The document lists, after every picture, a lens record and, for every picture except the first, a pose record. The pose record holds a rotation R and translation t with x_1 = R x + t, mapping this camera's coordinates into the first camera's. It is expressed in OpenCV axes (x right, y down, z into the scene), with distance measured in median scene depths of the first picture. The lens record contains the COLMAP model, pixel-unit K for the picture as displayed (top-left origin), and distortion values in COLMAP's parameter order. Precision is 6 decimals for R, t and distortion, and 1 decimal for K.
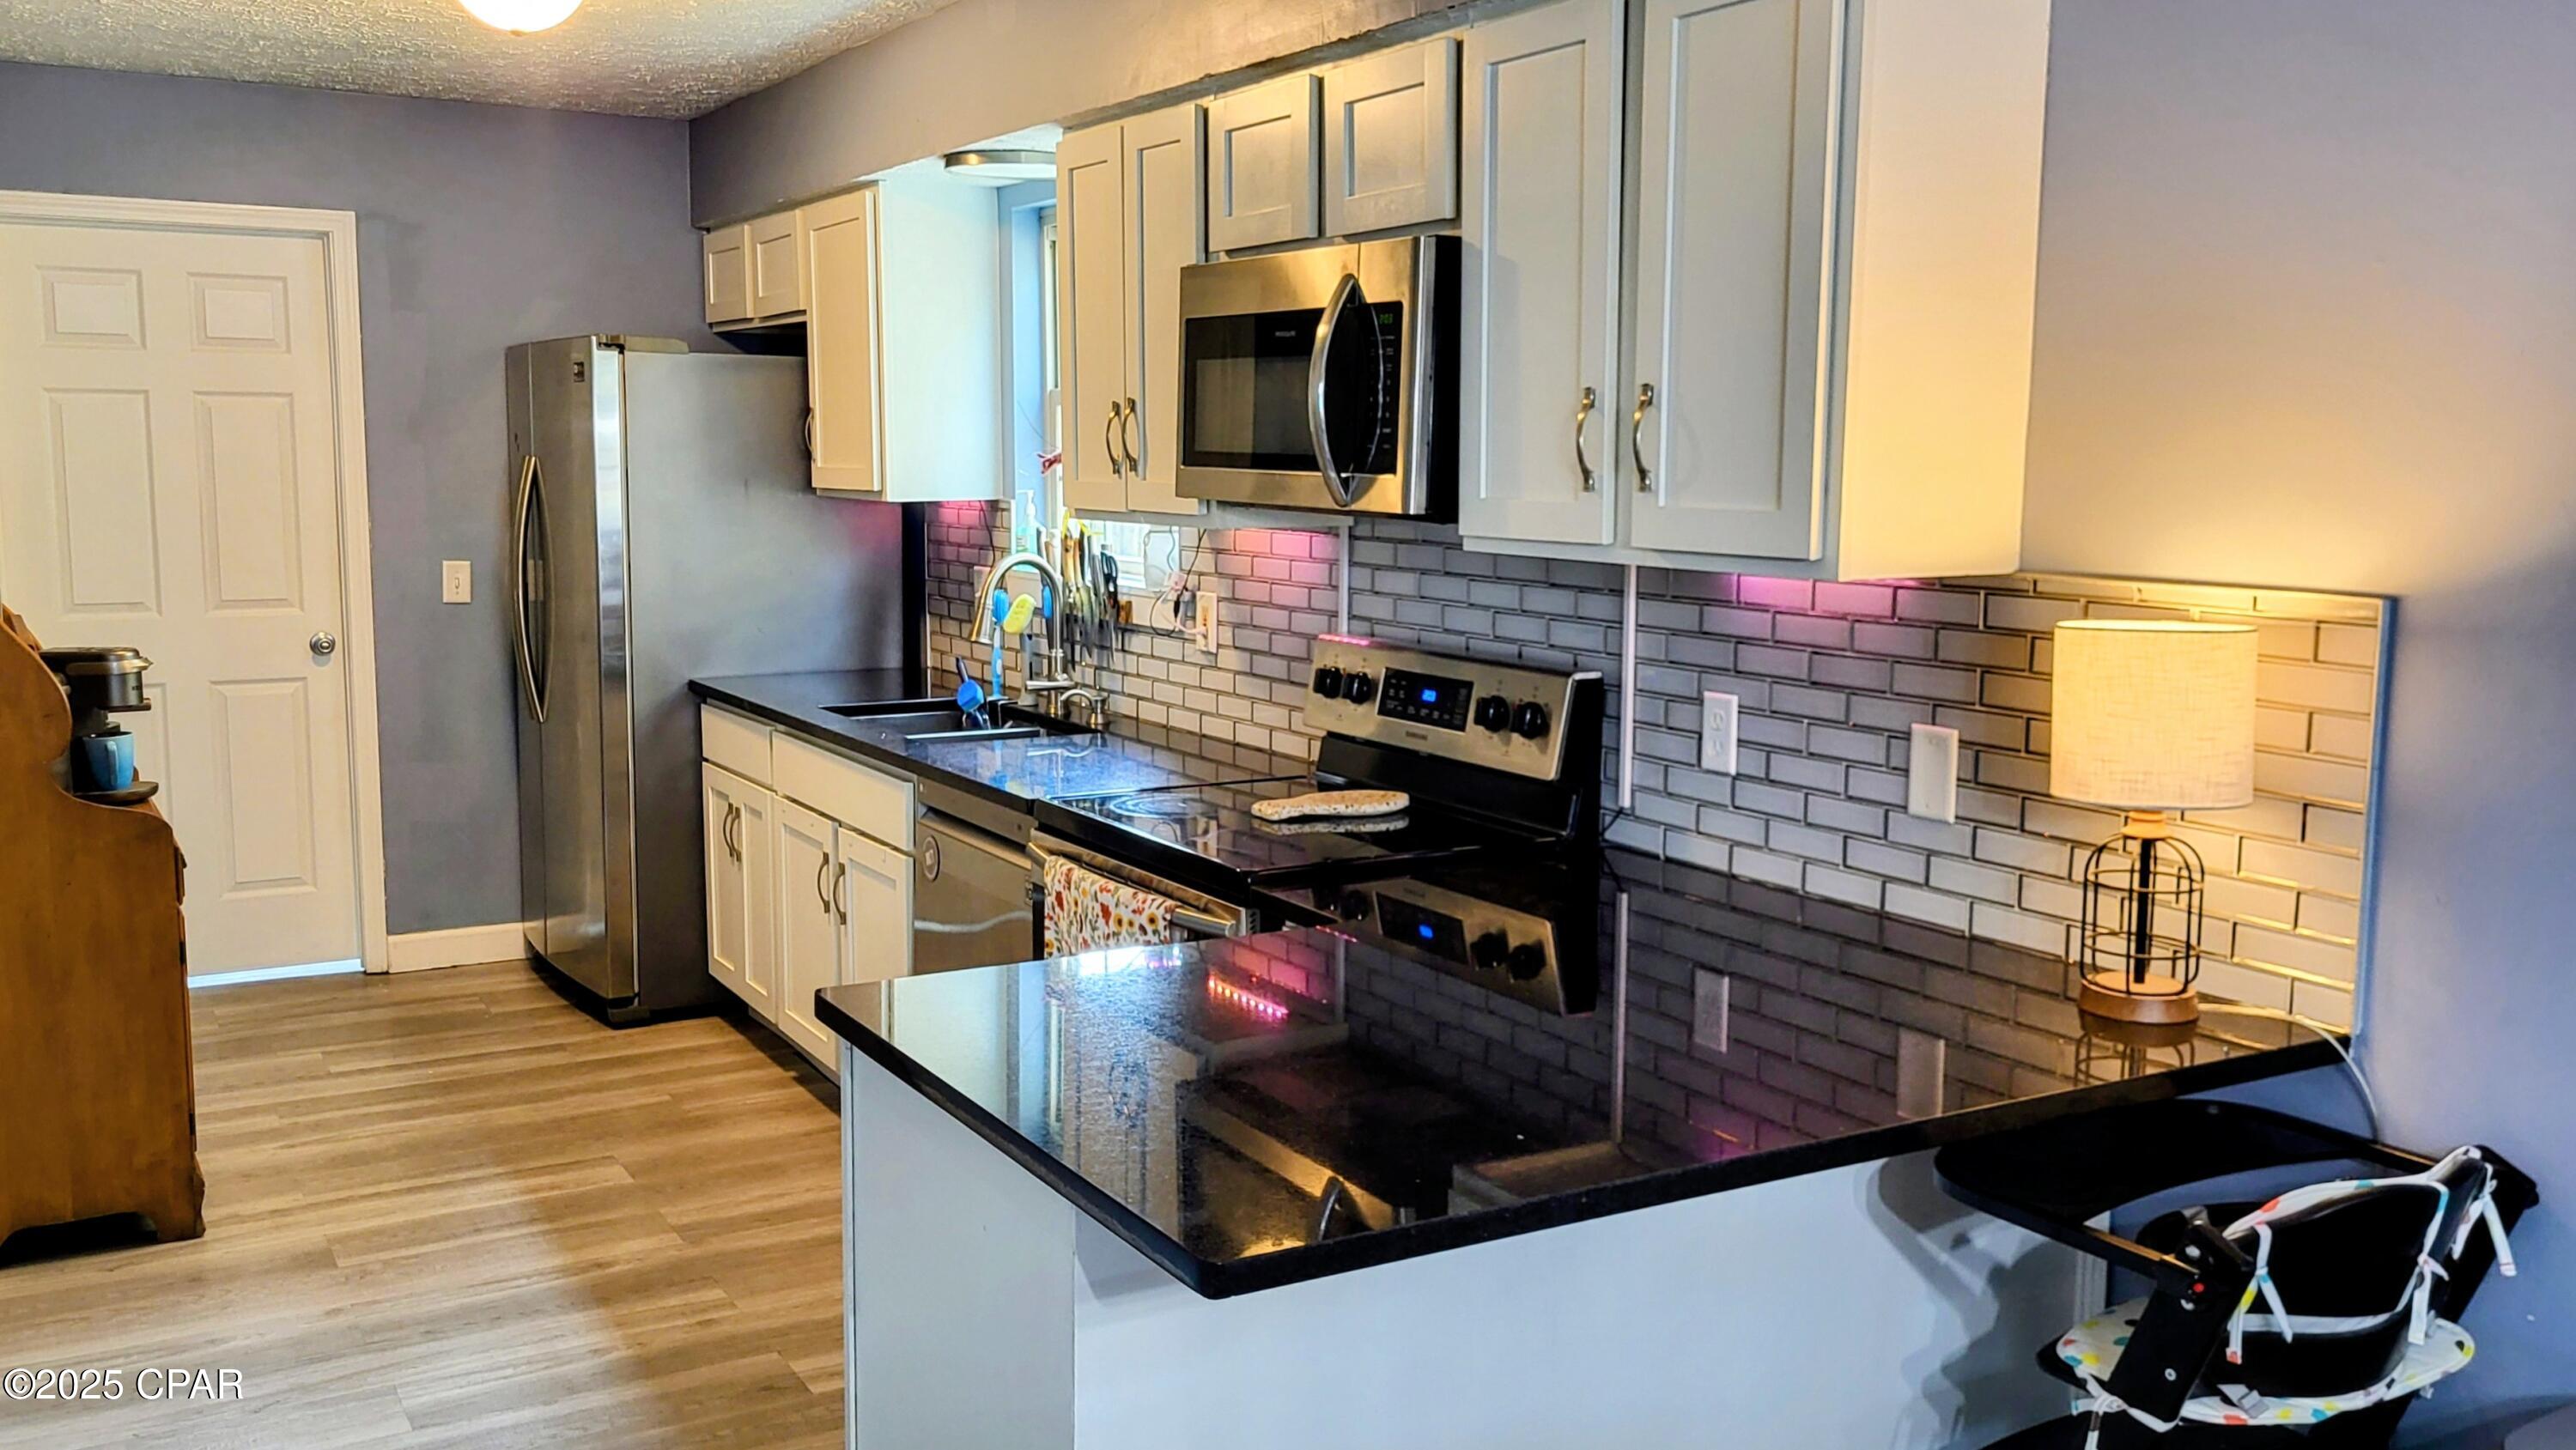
lens RADIAL K [[2150.3, 0, 1289.1], [0, 2150.3, 711.7], [0, 0, 1]] dist [0.016534, -0.001022]
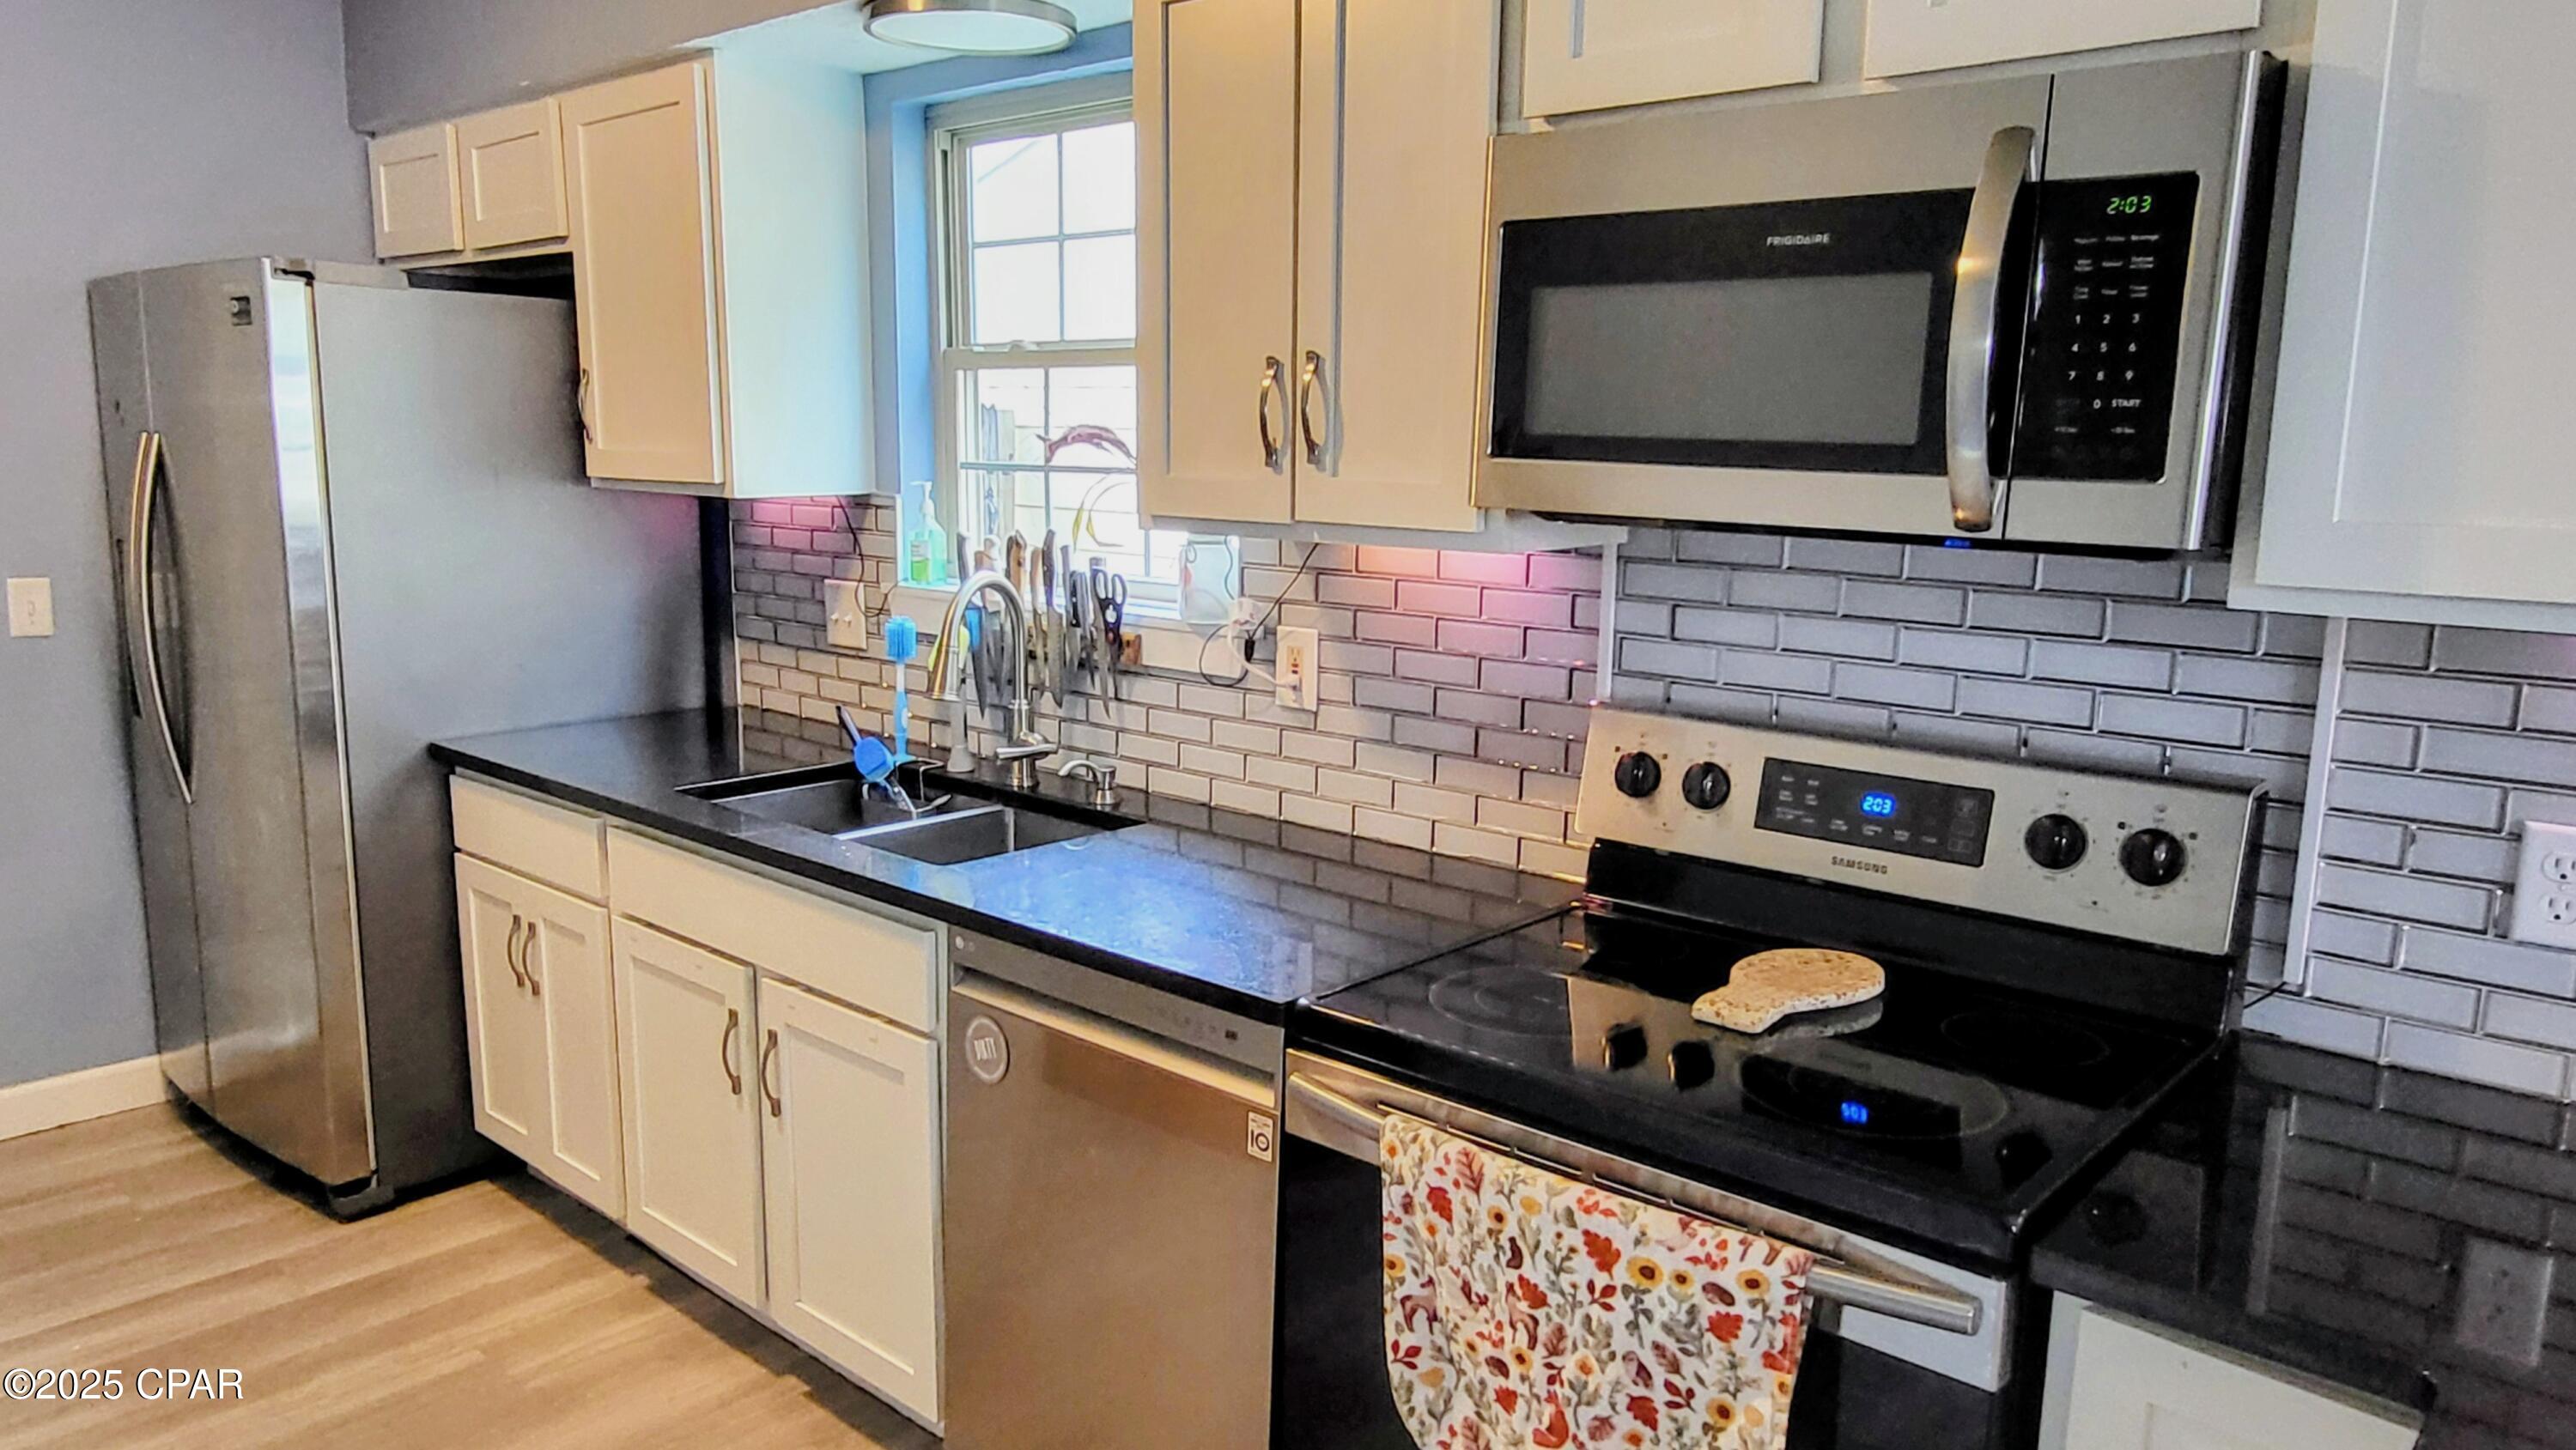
lens RADIAL K [[1748.9, 0, 1285.9], [0, 1748.9, 744.2], [0, 0, 1]] dist [-0.003065, 0.006292]
pose [[0.955231, -0.046073, 0.292251, -0.203061], [0.029383, 0.997690, 0.061248, -0.049169], [-0.294397, -0.049919, 0.954378, 0.405590]]
